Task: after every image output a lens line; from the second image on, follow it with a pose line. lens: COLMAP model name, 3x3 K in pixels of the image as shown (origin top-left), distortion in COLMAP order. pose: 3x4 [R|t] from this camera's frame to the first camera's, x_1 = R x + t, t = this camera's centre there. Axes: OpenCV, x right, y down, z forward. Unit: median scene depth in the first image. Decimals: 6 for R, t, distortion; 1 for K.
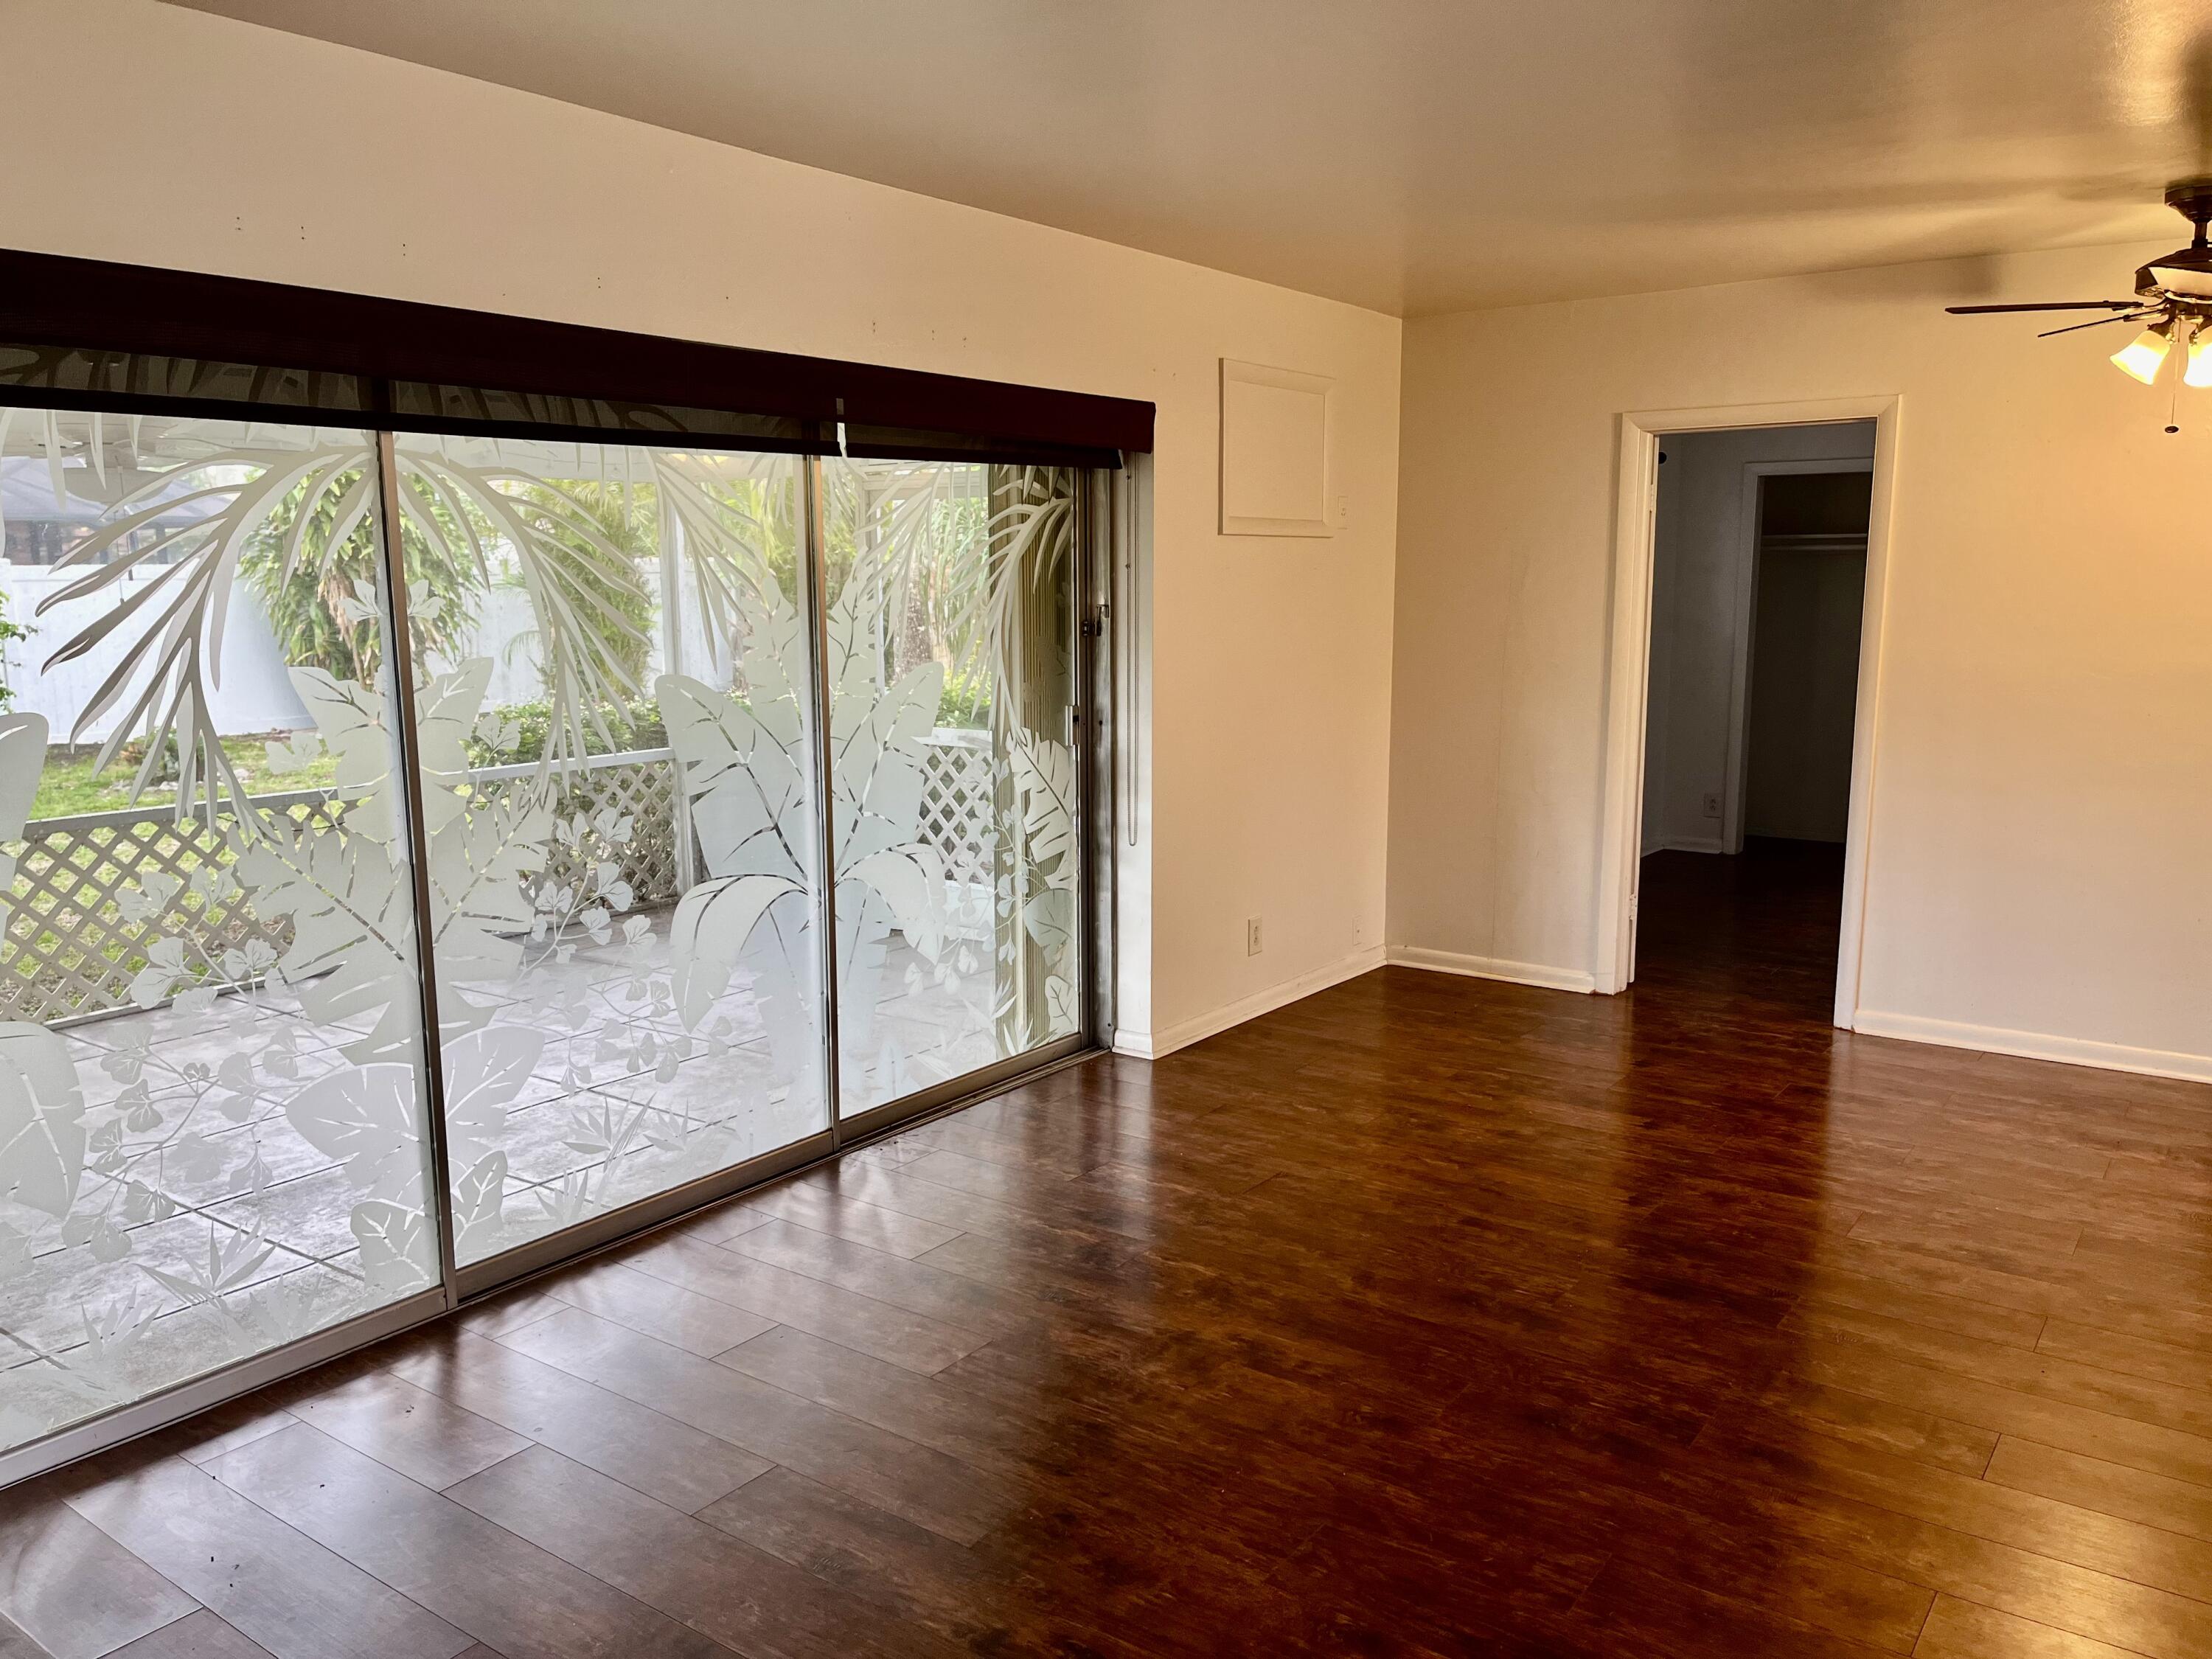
lens RADIAL K [[1675.4, 0, 1116.2], [0, 1675.4, 841.1], [0, 0, 1]] dist [0.077216, -0.094234]
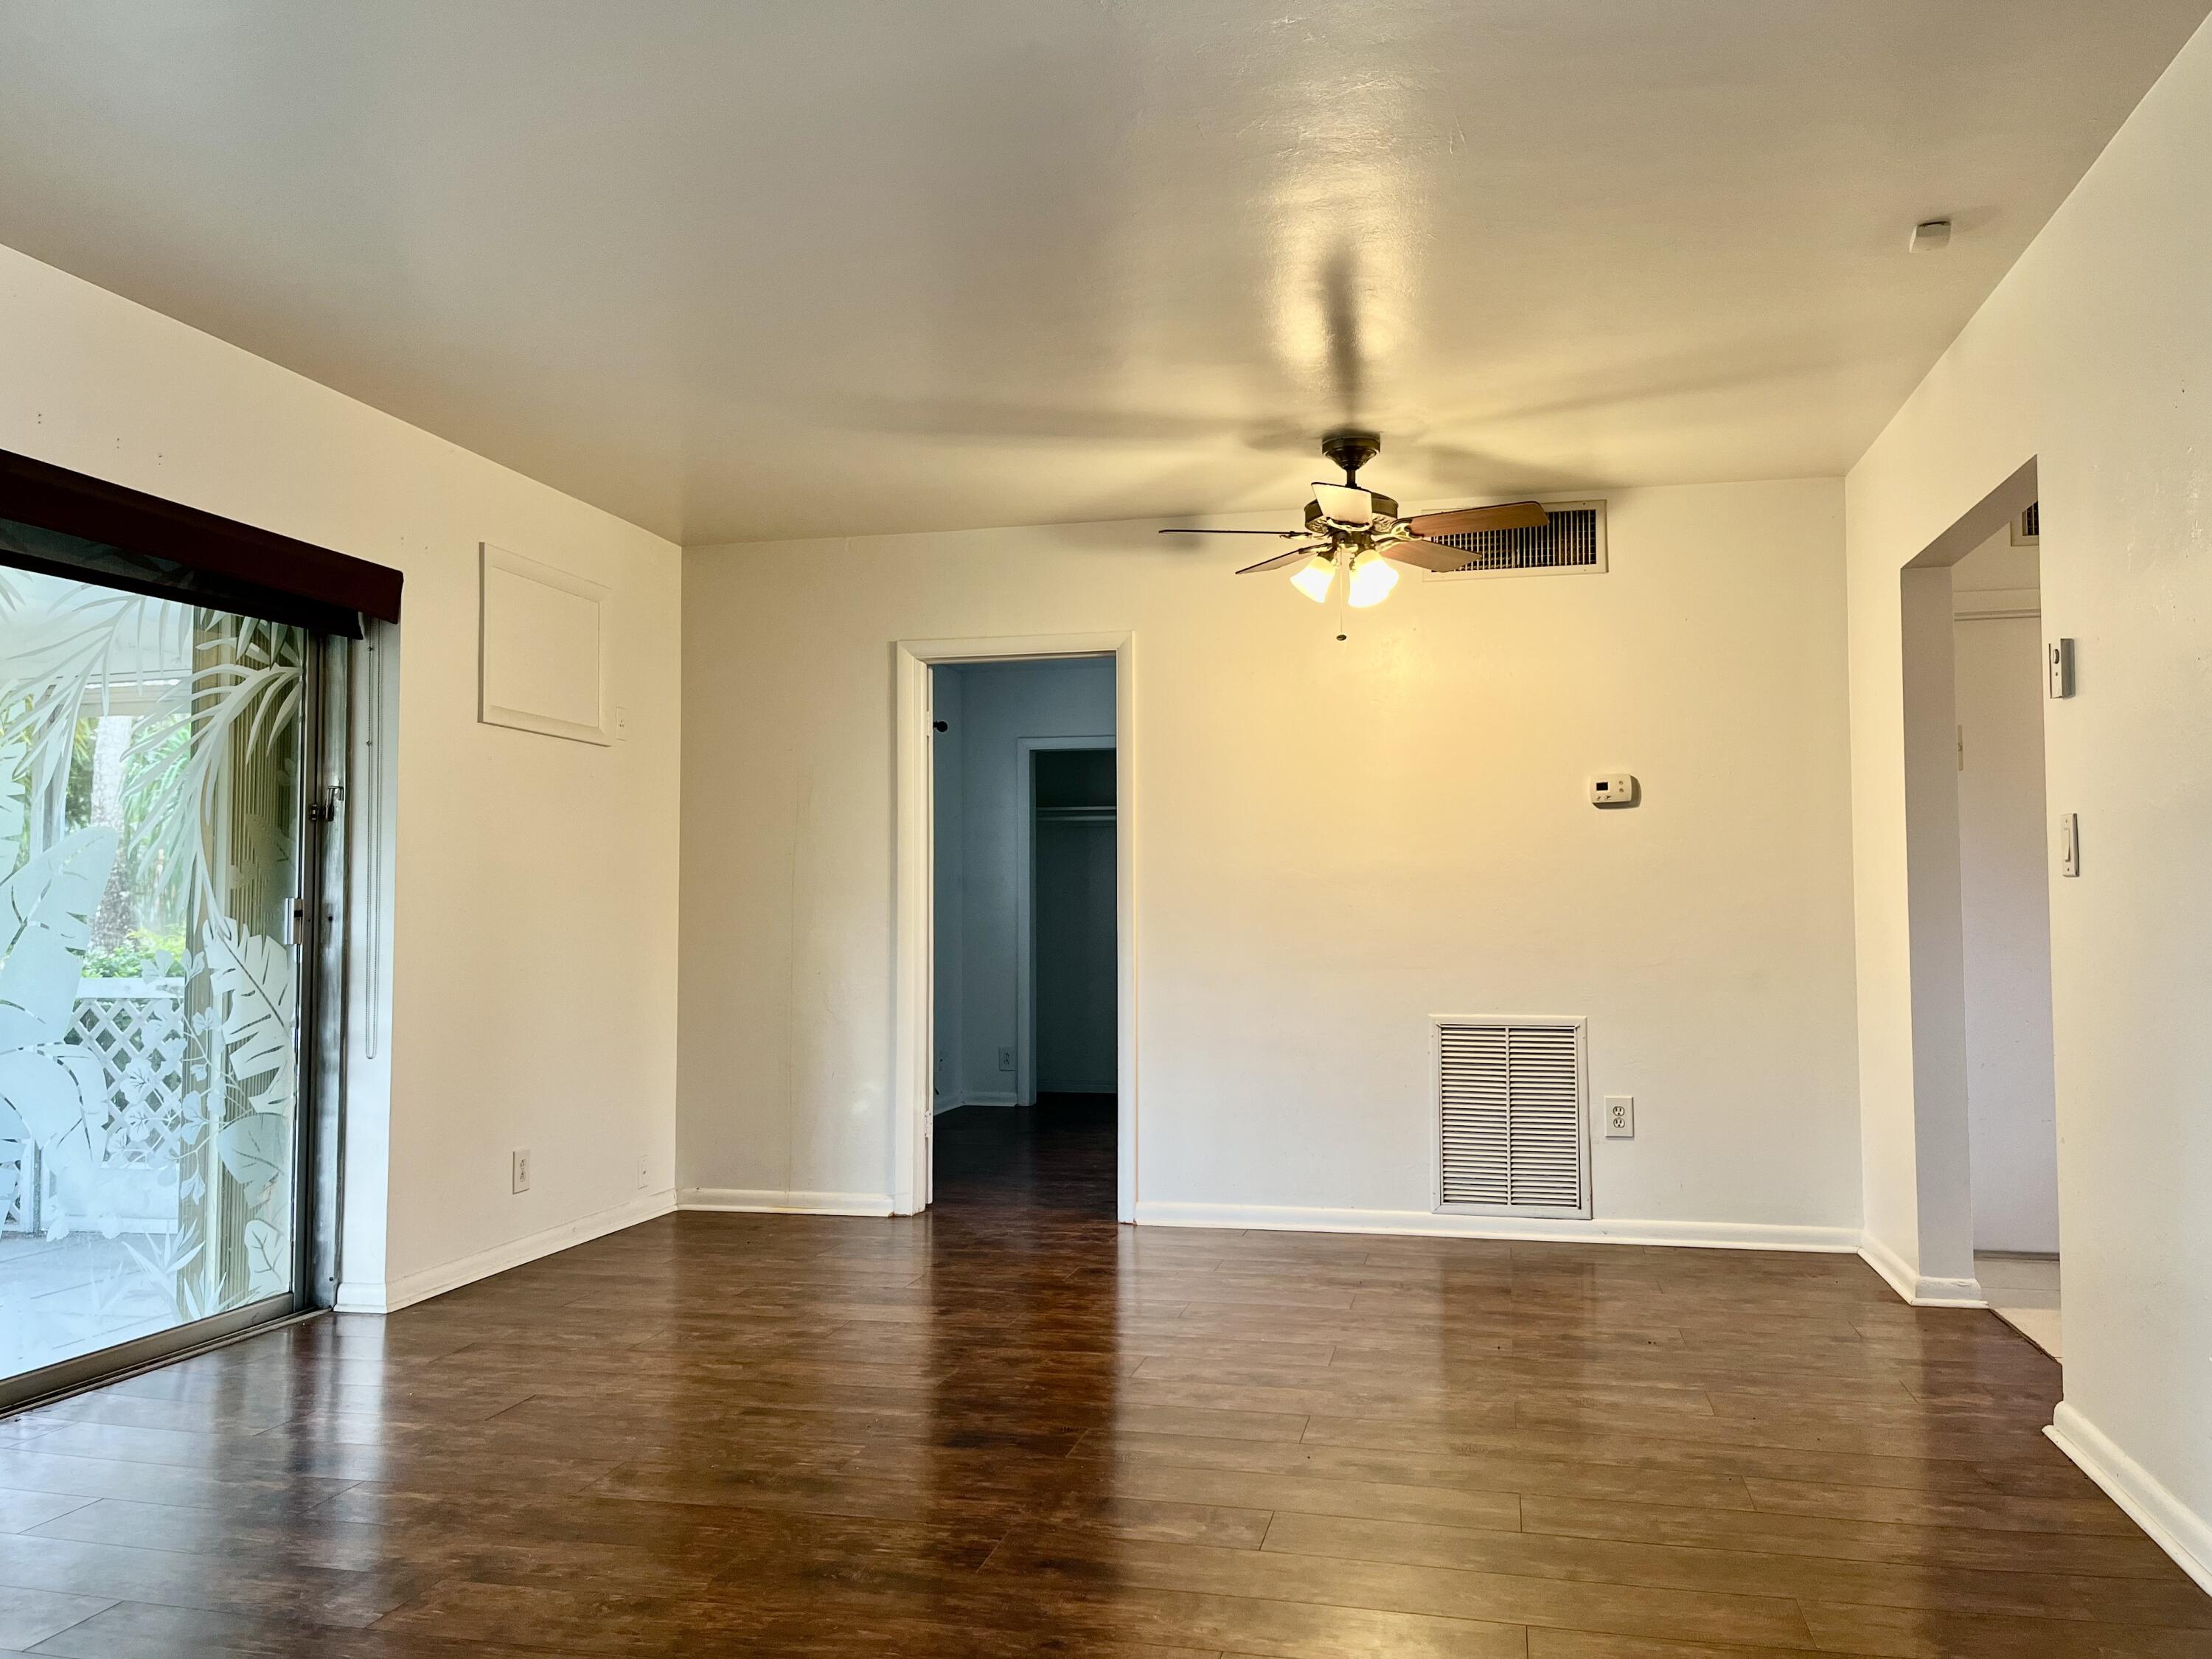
lens RADIAL K [[1675.4, 0, 1116.2], [0, 1675.4, 841.1], [0, 0, 1]] dist [0.077216, -0.094234]
pose [[0.922018, 0.018417, 0.386708, 0.027883], [0.062698, 0.978579, -0.196093, 0.095781], [-0.382036, 0.205047, 0.901113, 0.039727]]
